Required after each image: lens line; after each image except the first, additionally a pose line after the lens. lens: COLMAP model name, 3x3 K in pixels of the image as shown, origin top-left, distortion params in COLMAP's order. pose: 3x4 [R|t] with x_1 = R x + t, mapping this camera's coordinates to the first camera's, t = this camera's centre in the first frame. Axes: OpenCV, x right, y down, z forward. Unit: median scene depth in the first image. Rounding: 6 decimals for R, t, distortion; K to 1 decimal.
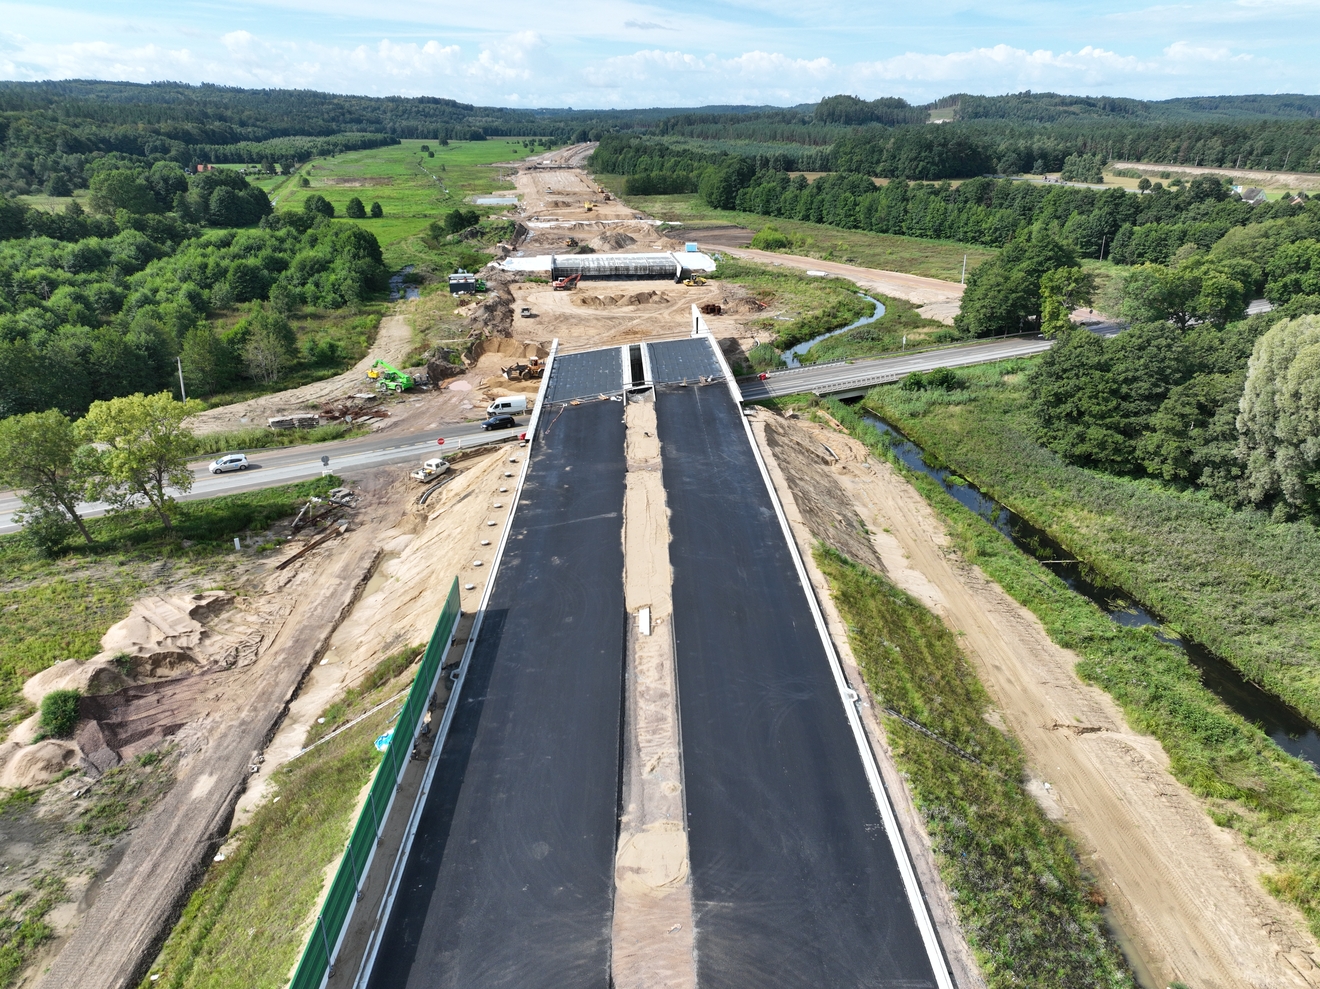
lens RADIAL K [[939.7, 0, 660.0], [0, 939.7, 494.5], [0, 0, 1]] dist [0.001118, 0.021010]
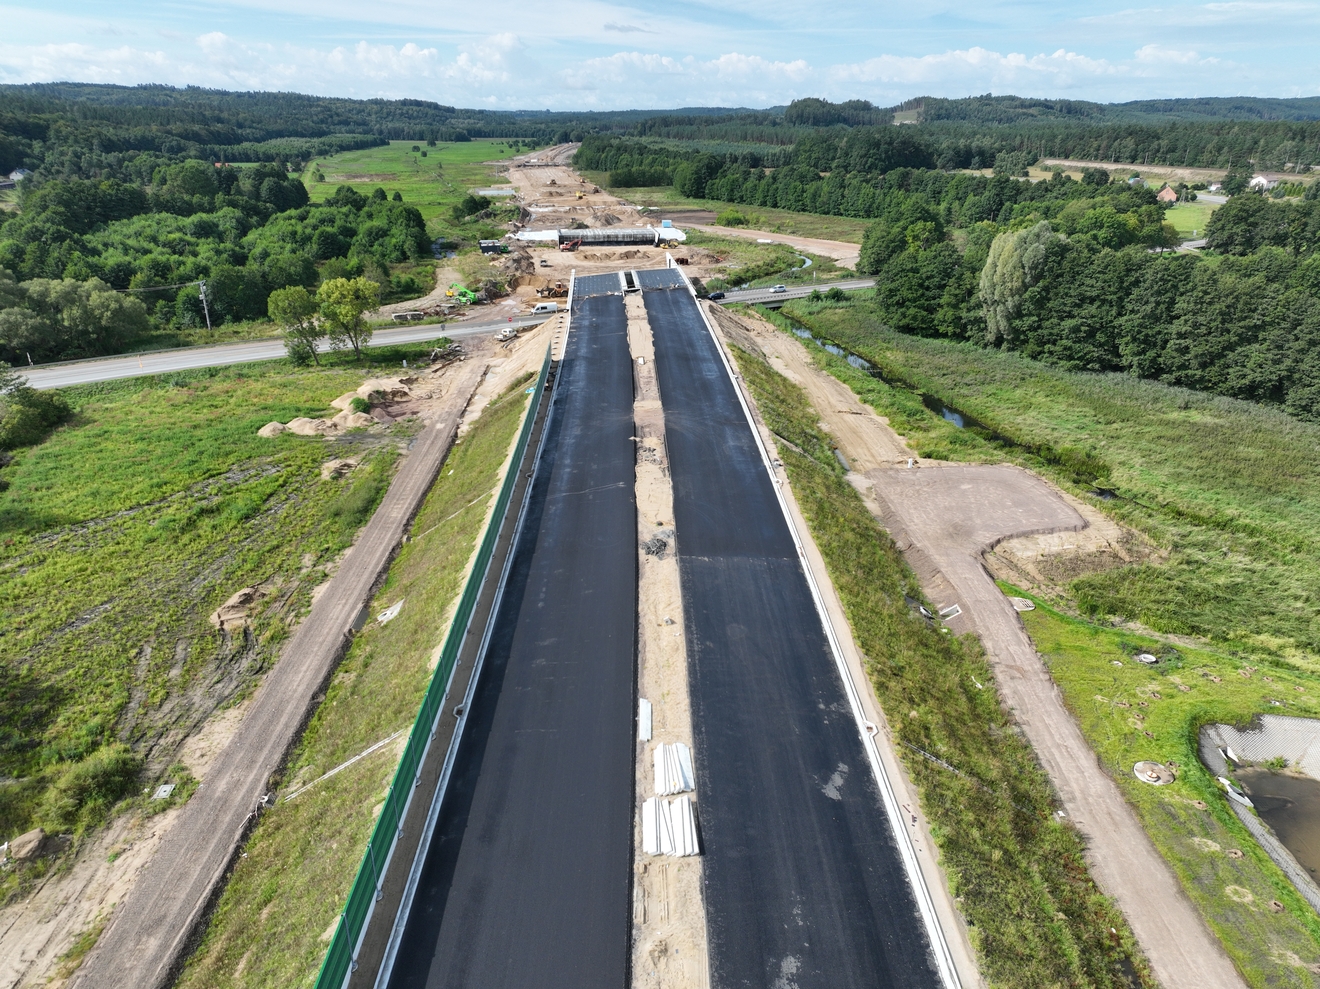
lens RADIAL K [[939.7, 0, 660.0], [0, 939.7, 494.5], [0, 0, 1]] dist [0.001118, 0.021010]
pose [[0.999745, -0.008778, 0.020789, -0.003853], [0.008815, 0.999960, -0.001673, 0.082038], [-0.020773, 0.001856, 0.999782, -0.203813]]
